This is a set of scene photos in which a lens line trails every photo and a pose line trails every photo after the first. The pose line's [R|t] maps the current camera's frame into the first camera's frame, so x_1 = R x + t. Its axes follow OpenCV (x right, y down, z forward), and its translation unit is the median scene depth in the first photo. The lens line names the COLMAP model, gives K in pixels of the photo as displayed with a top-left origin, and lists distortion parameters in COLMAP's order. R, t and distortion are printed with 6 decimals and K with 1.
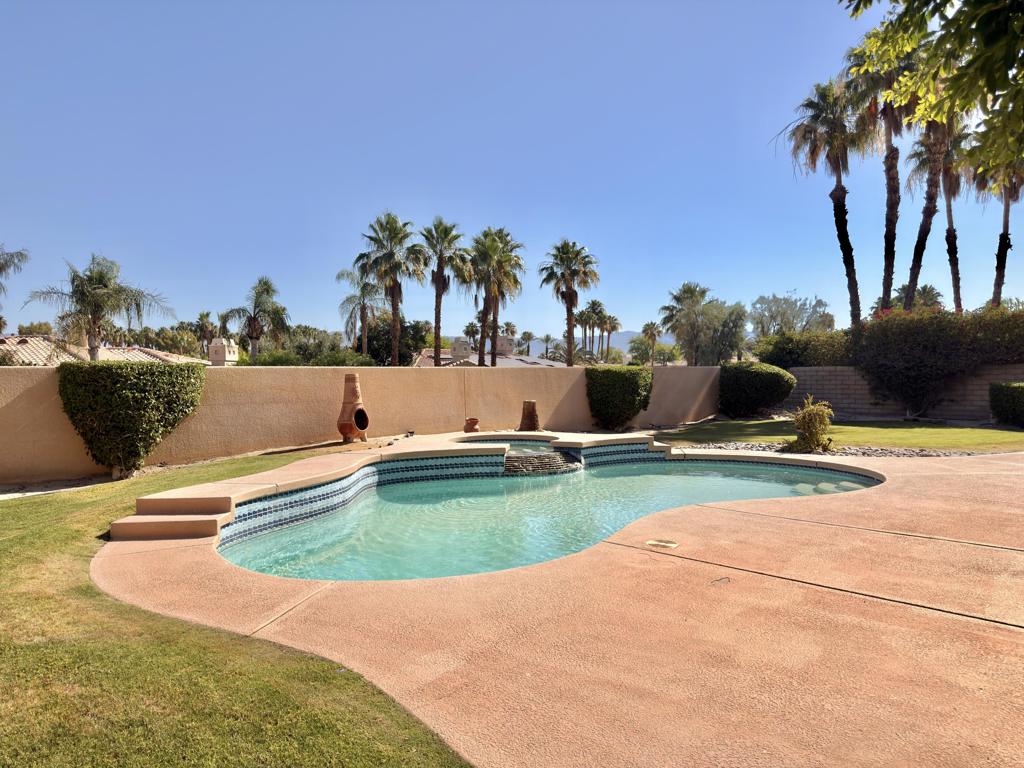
lens RADIAL K [[724.6, 0, 515.6], [0, 724.6, 375.6], [0, 0, 1]] dist [0.054112, -0.068455]
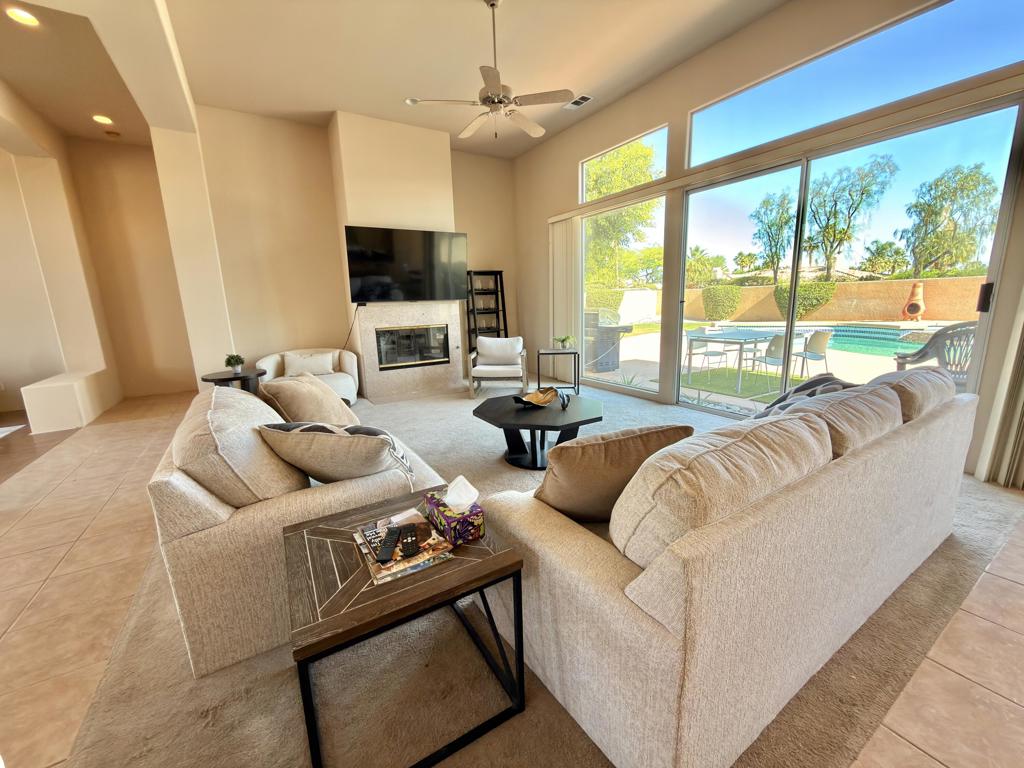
lens RADIAL K [[409.2, 0, 508.5], [0, 409.2, 377.0], [0, 0, 1]] dist [0.006293, 0.000457]
pose [[-0.243112, 0.200890, -0.948968, 0.560245], [0.033020, 0.979466, 0.198887, -0.006361], [0.969436, 0.017017, -0.244753, 0.134138]]
